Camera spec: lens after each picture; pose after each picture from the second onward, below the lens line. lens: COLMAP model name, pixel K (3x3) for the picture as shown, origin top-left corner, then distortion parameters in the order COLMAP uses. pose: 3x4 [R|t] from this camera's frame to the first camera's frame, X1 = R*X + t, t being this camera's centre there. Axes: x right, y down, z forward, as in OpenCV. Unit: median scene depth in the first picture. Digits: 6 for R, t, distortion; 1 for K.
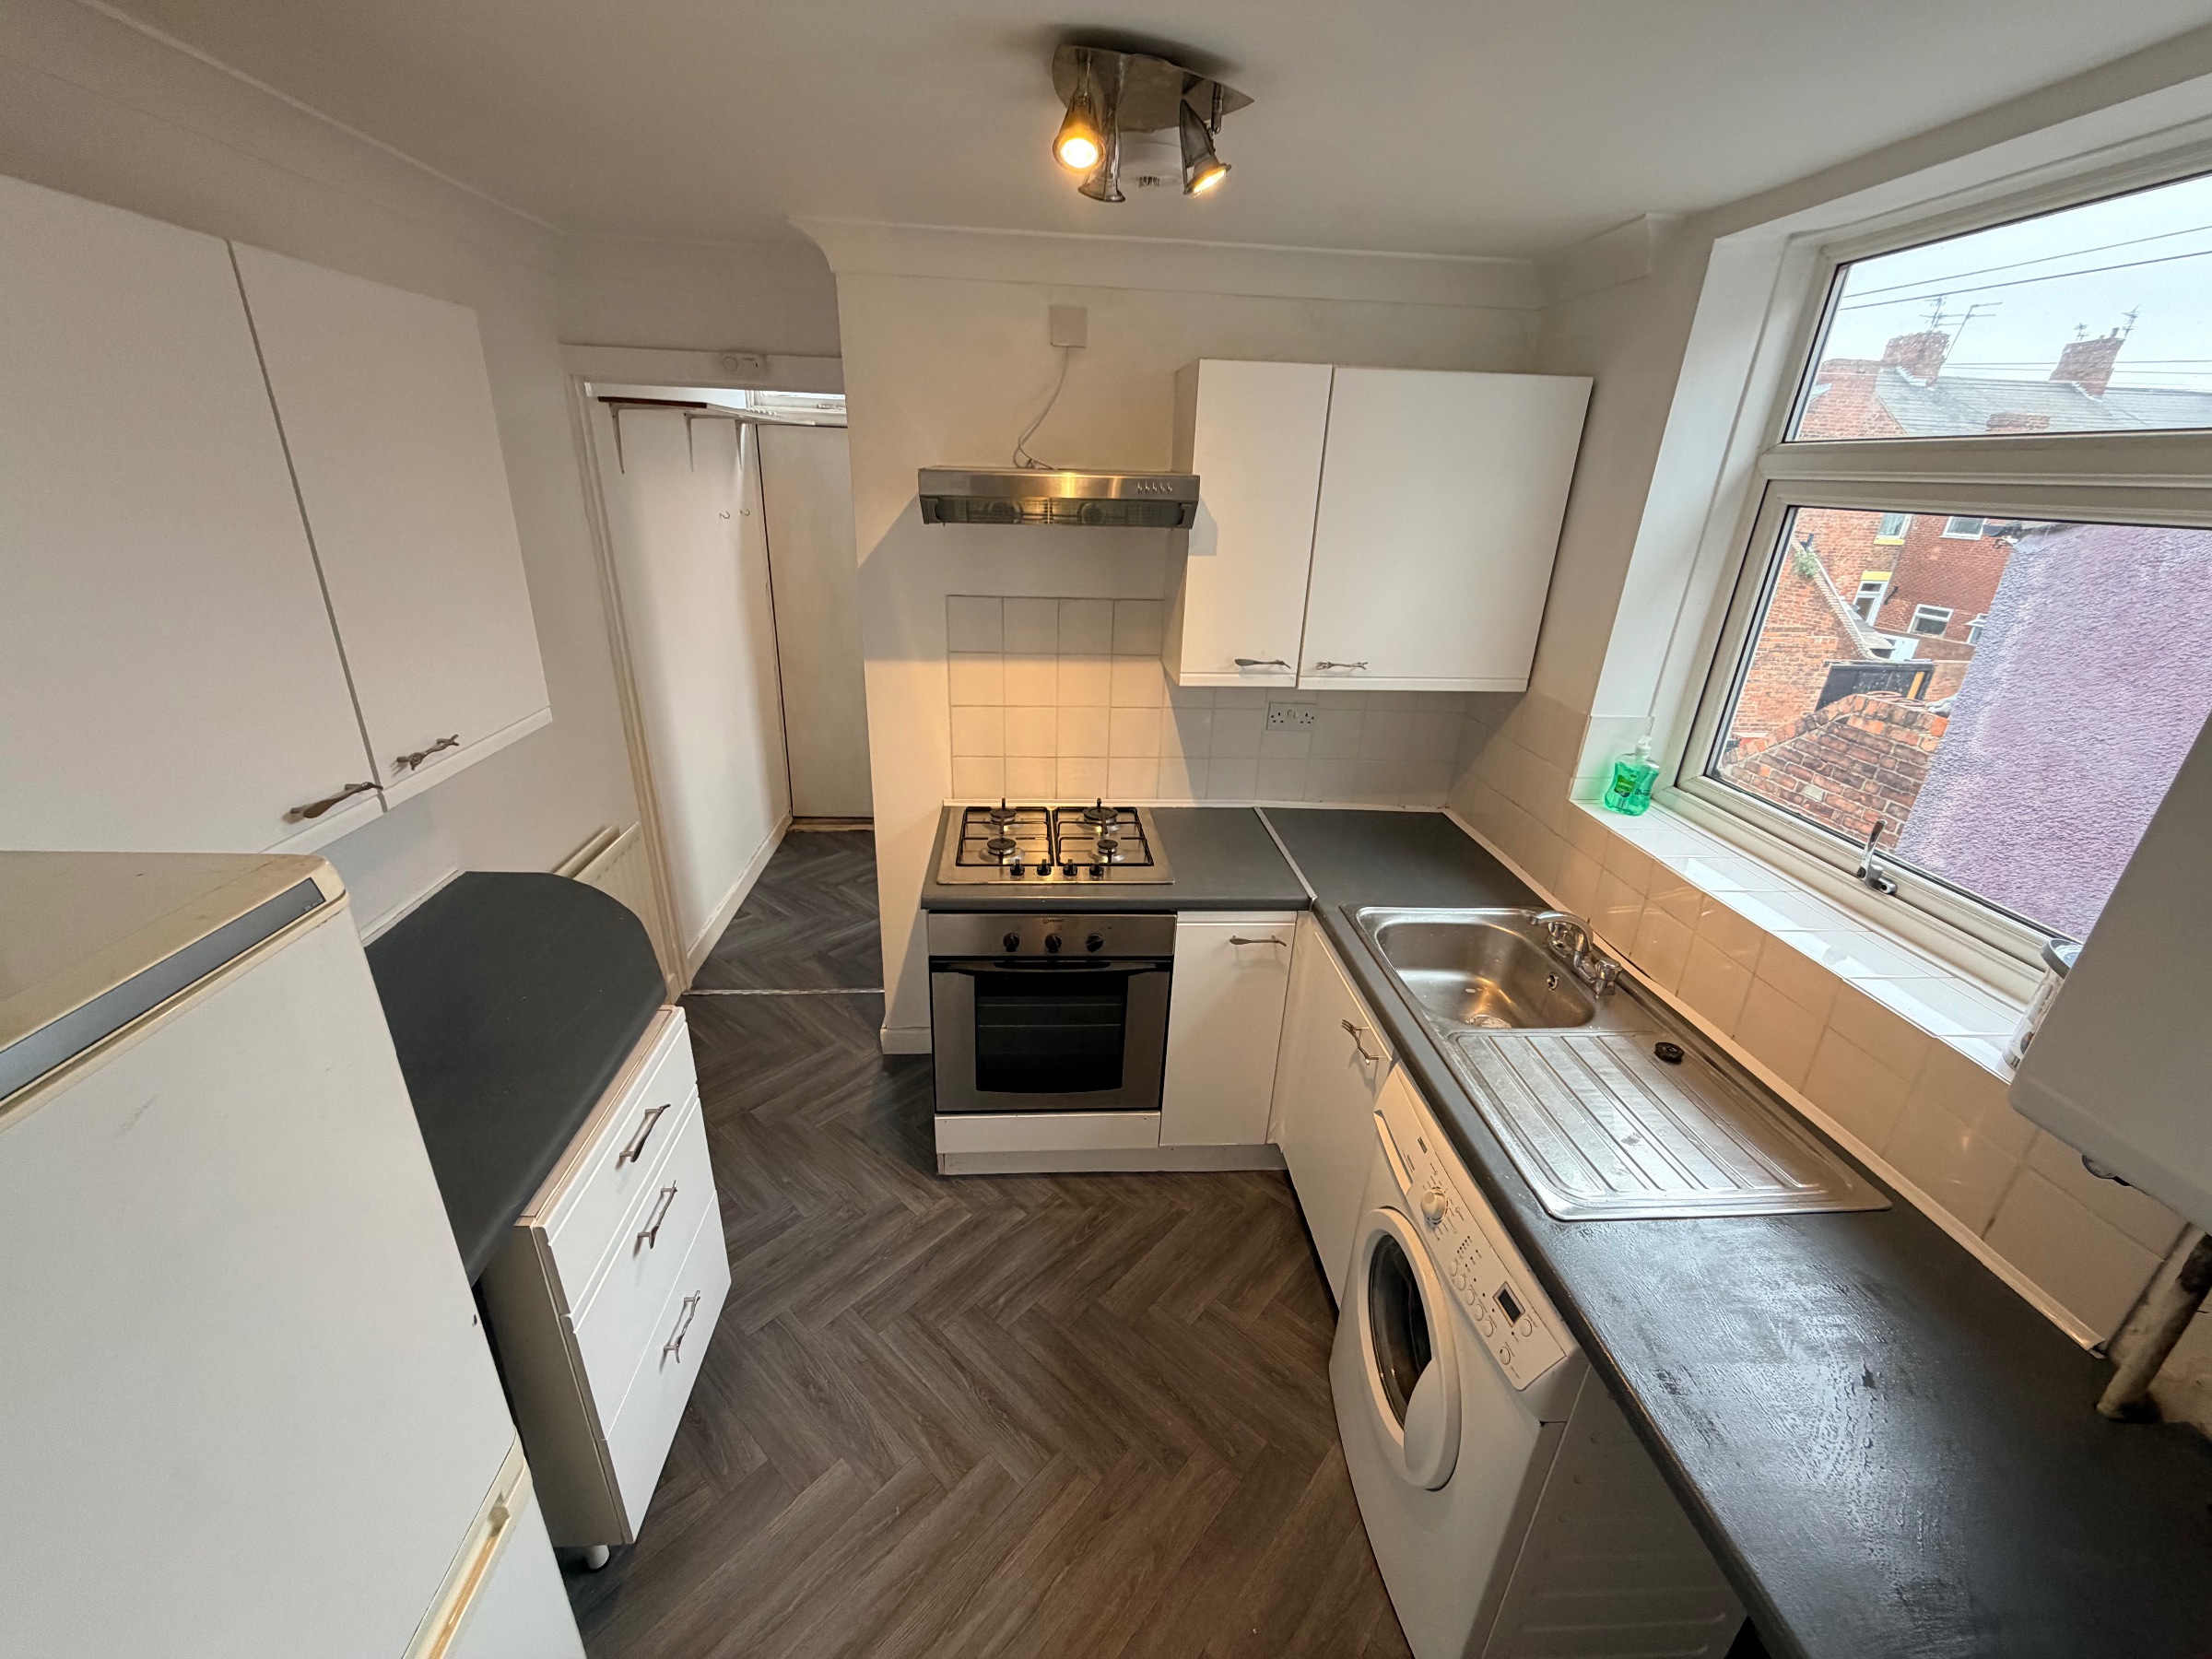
lens RADIAL K [[881.5, 0, 1090.0], [0, 881.5, 828.5], [0, 0, 1]] dist [0.001200, 0.000458]
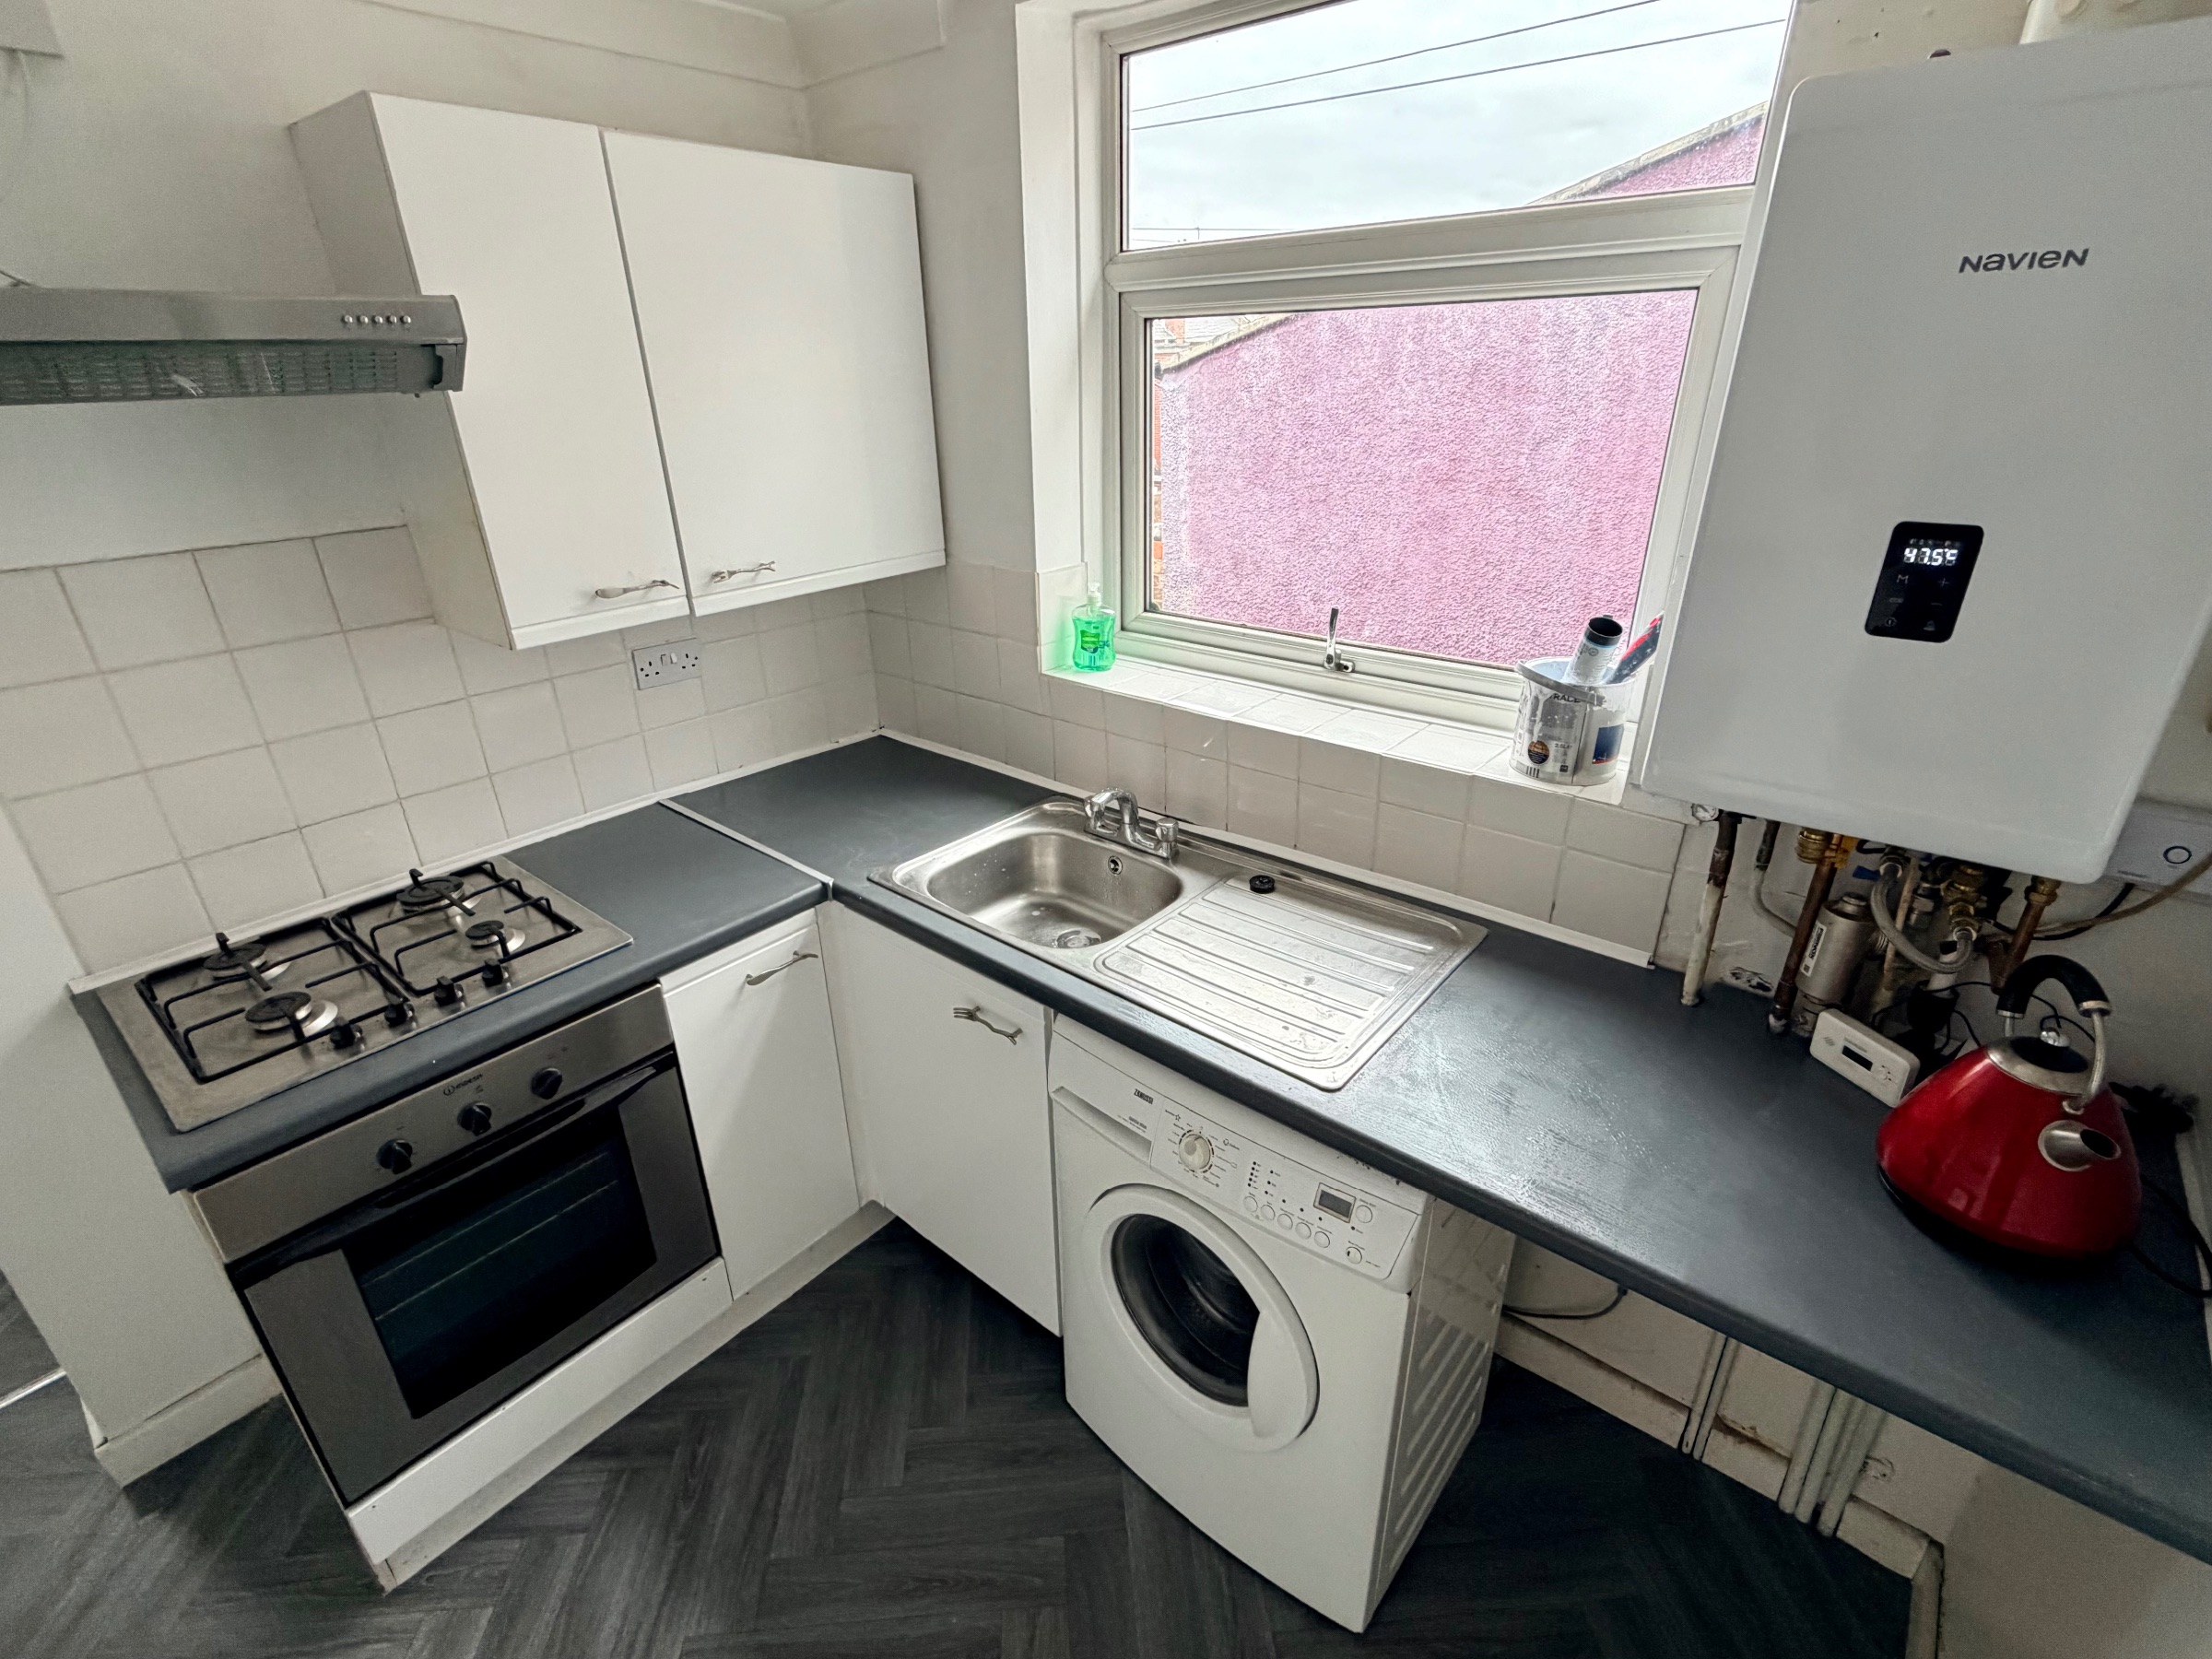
lens RADIAL K [[1024.9, 0, 1106.0], [0, 1024.9, 829.5], [0, 0, 1]] dist [0.004356, -0.000837]
pose [[0.689819, -0.340905, 0.638697, -0.121615], [0.312274, 0.936020, 0.162333, -0.030307], [-0.653173, 0.087468, 0.752140, 0.188818]]
